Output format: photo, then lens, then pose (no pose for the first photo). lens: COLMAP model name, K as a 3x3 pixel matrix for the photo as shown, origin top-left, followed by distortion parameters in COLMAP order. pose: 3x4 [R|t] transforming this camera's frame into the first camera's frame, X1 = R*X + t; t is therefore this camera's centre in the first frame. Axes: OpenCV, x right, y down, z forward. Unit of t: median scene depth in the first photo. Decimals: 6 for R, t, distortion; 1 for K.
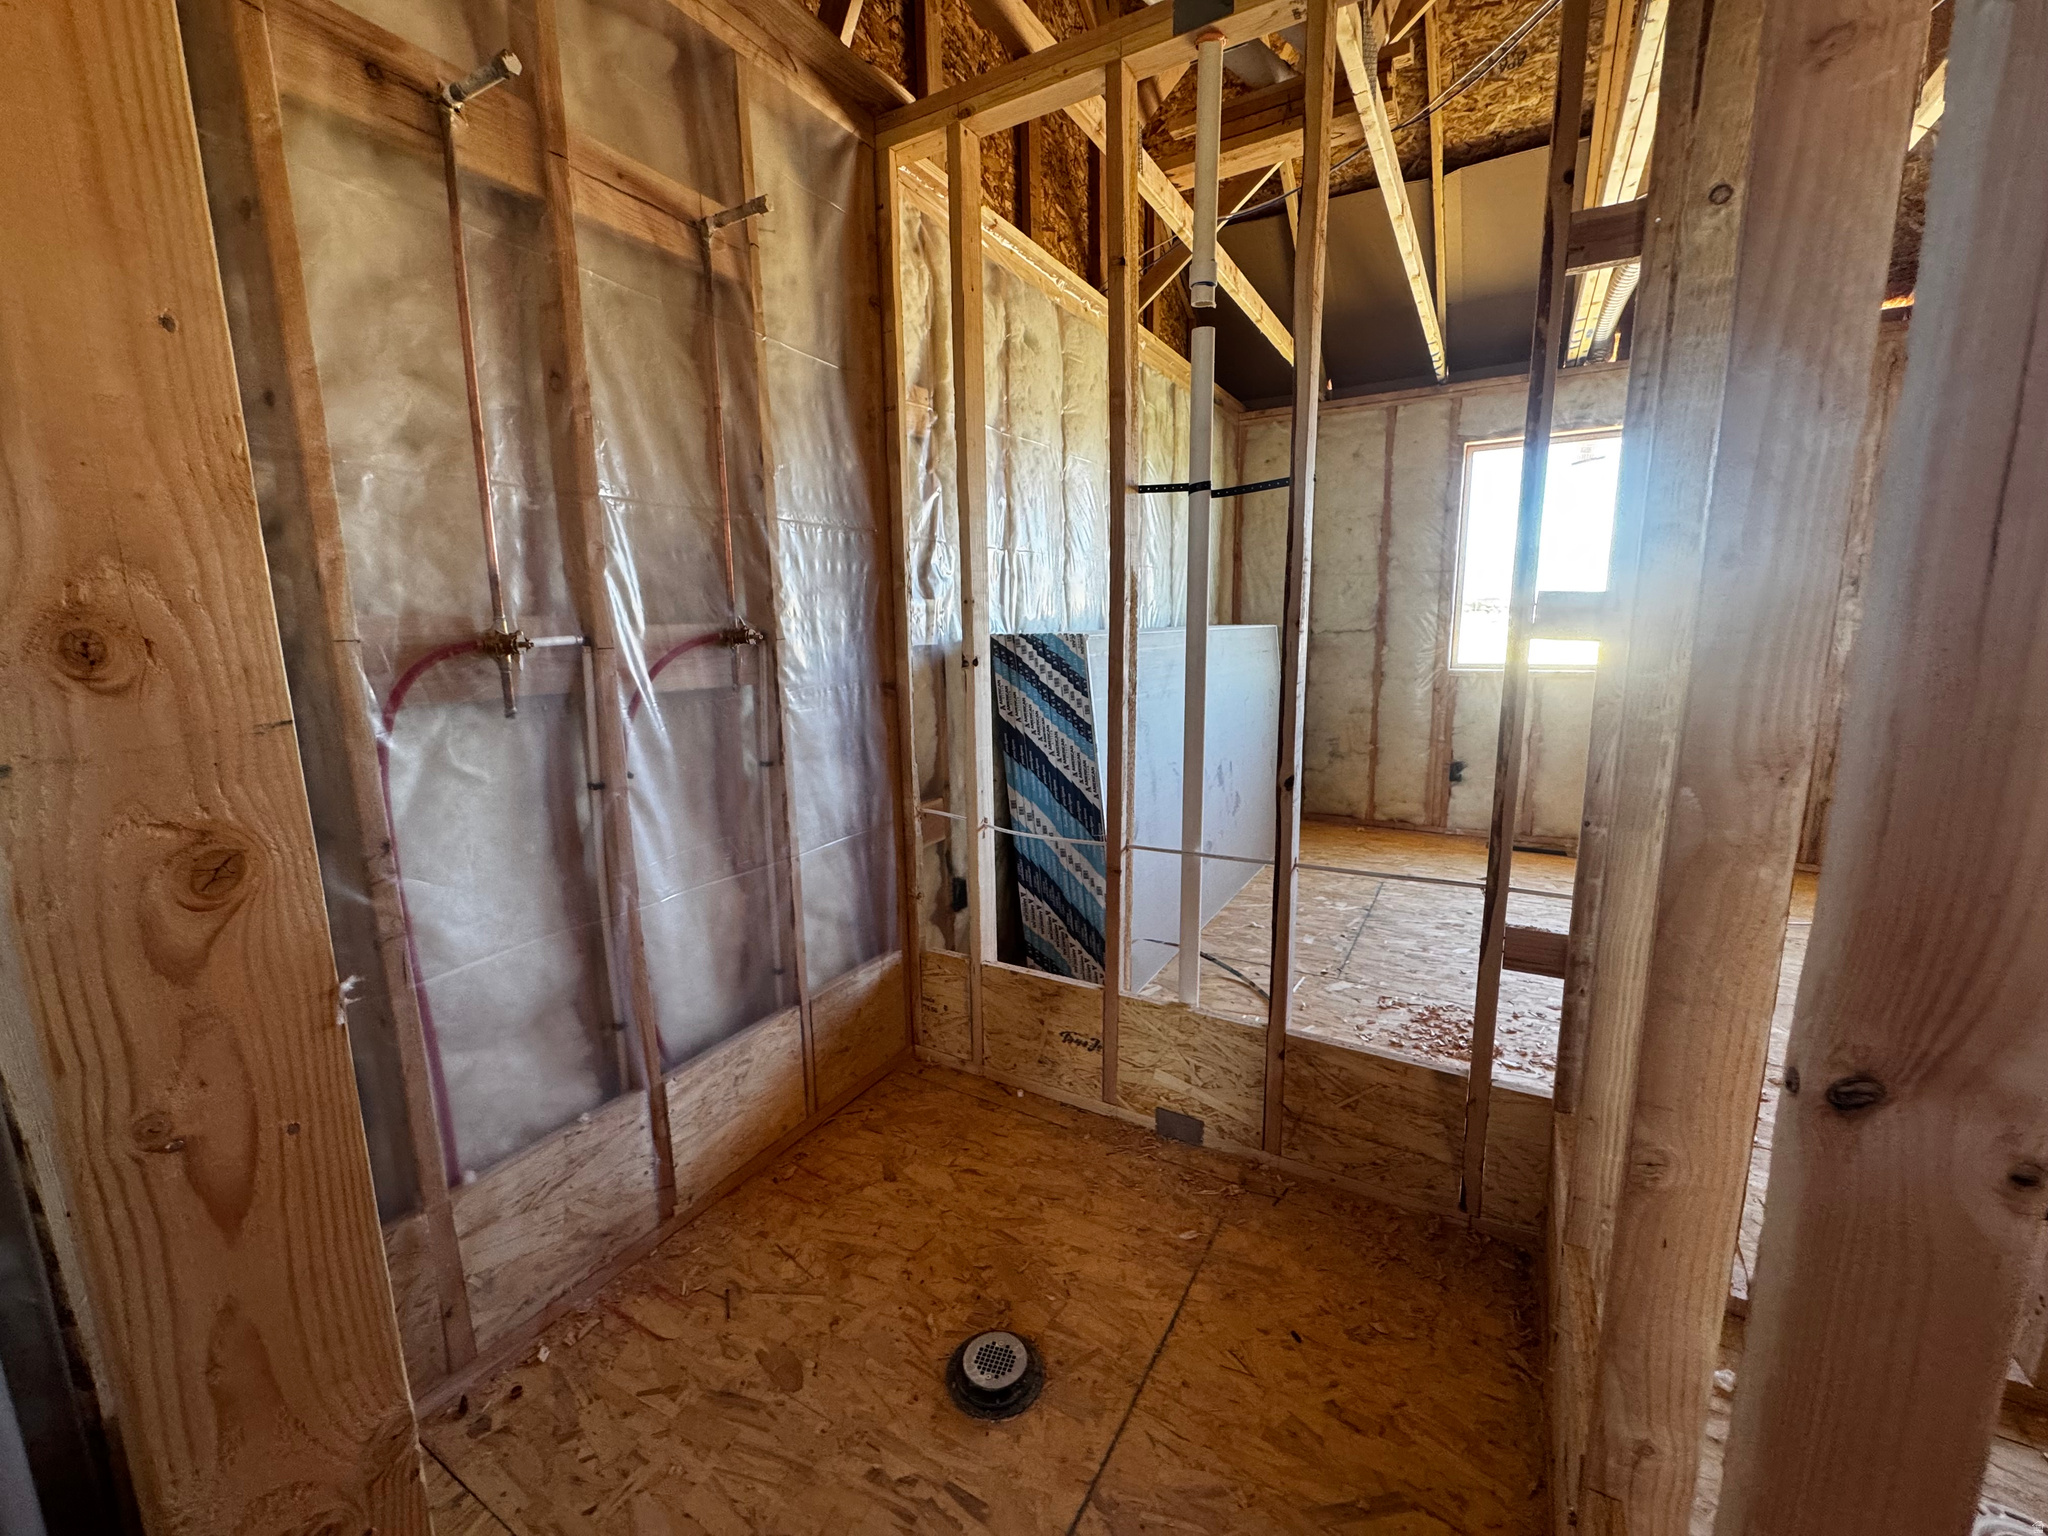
lens RADIAL K [[822.0, 0, 1031.3], [0, 822.0, 767.8], [0, 0, 1]] dist [-0.000077, -0.000447]
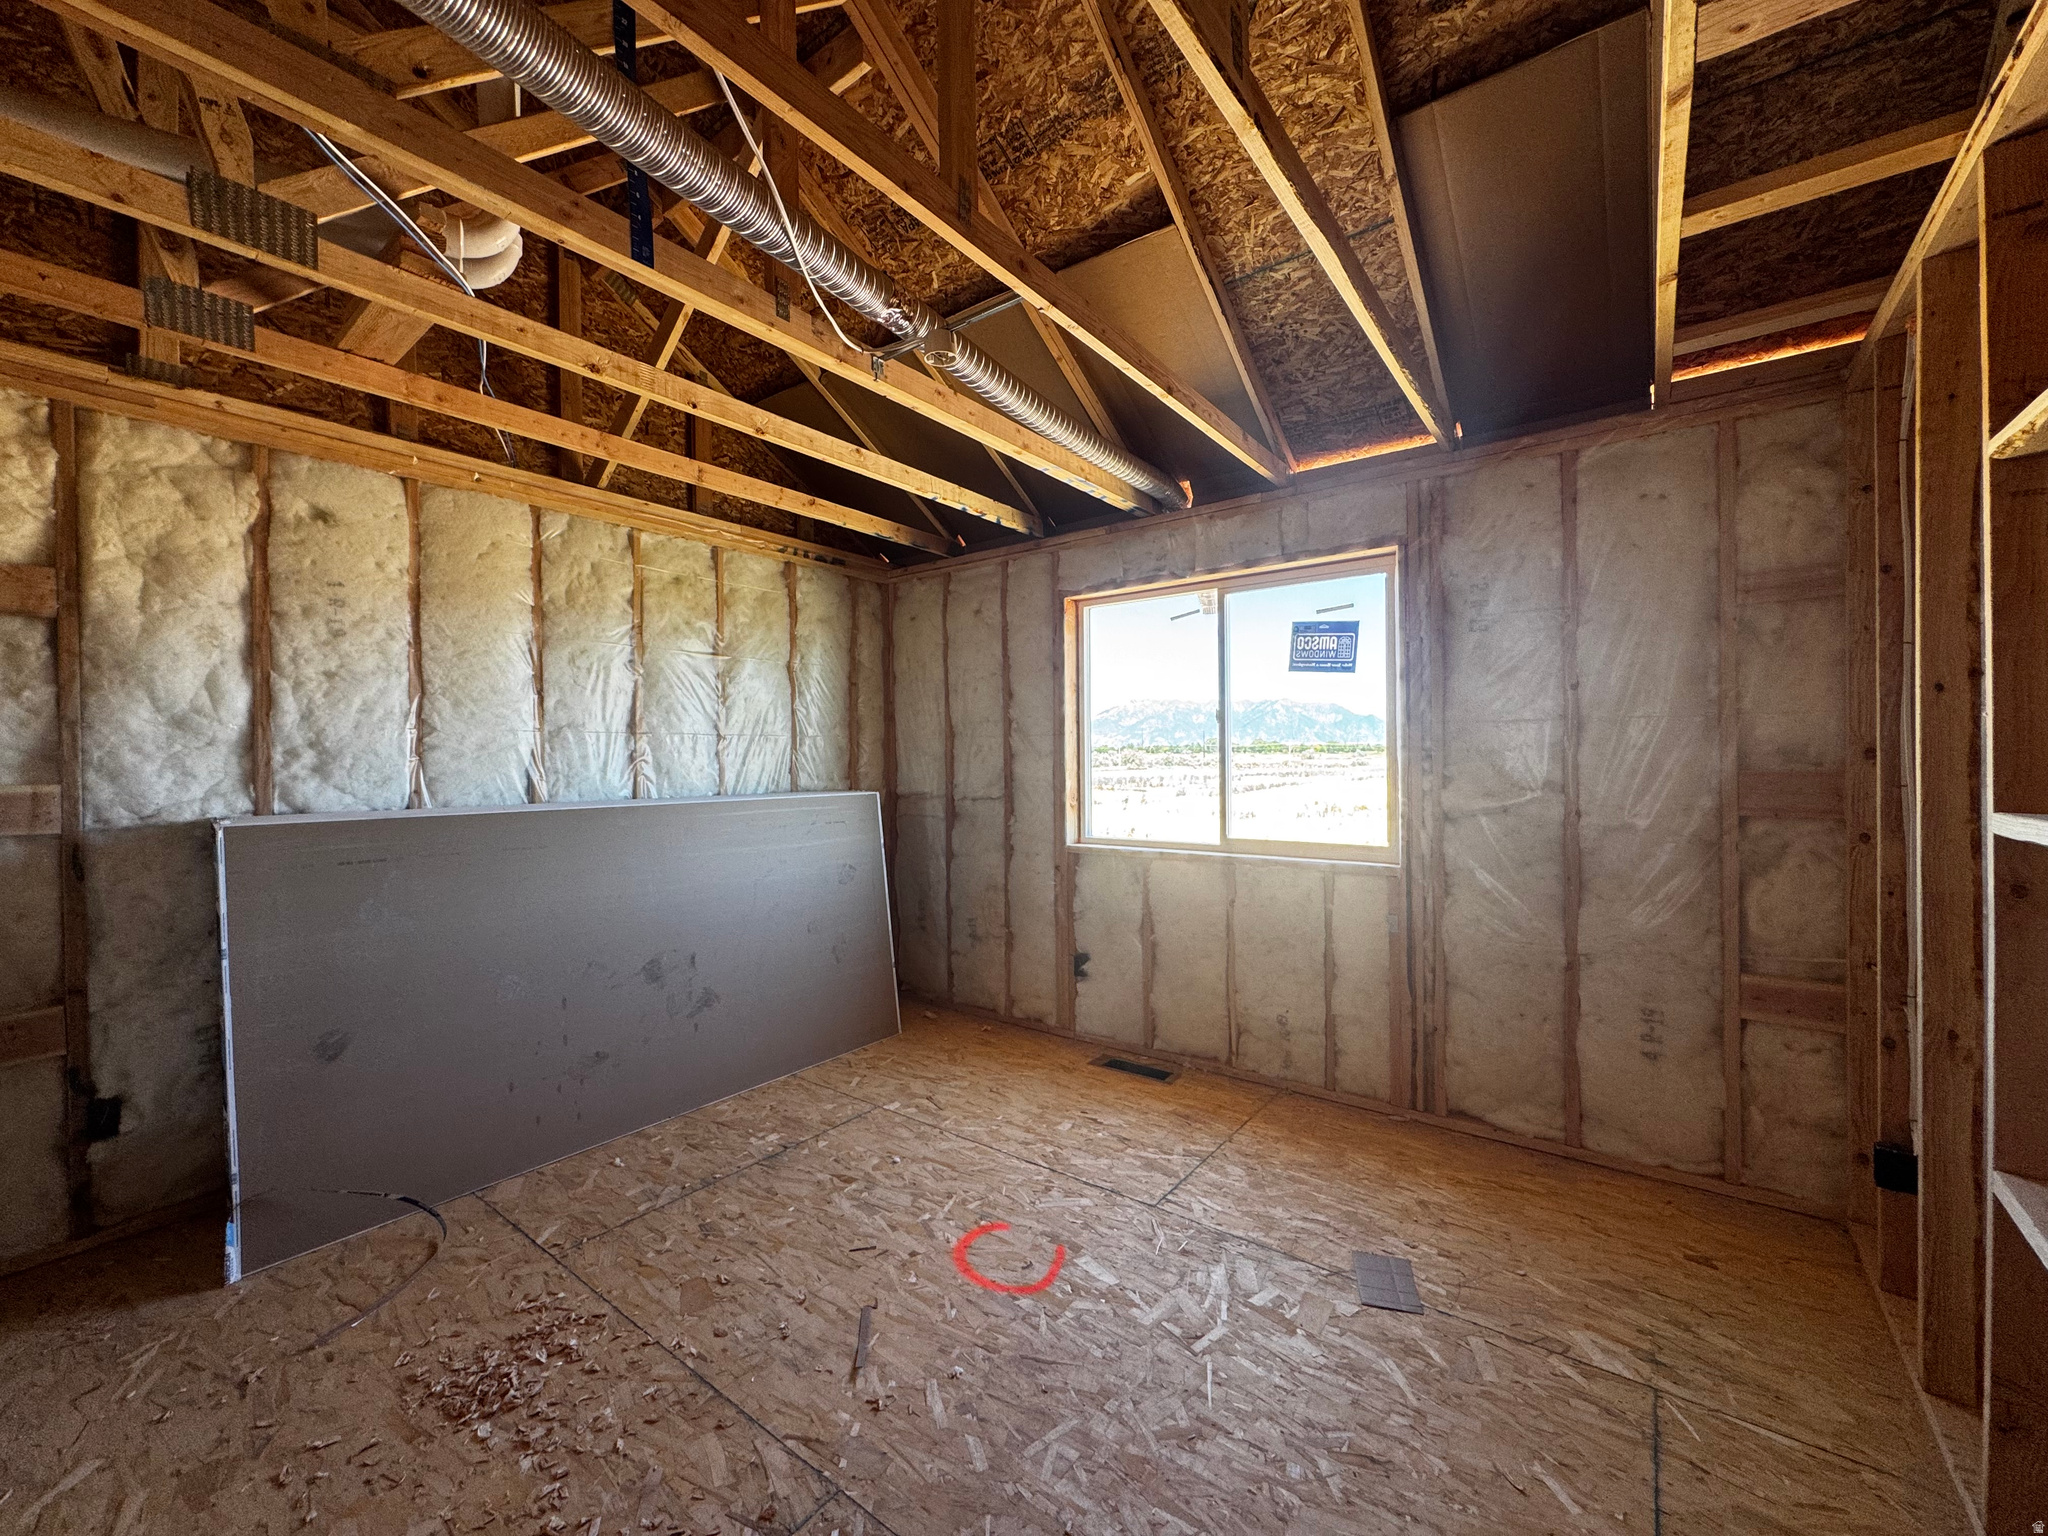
lens RADIAL K [[822.0, 0, 1022.2], [0, 822.0, 768.2], [0, 0, 1]] dist [-0.000077, -0.000447]
pose [[0.991751, 0.005388, -0.128063, 0.565339], [-0.026844, 0.985690, -0.166416, -0.052587], [0.125334, 0.168481, 0.977704, 0.126737]]
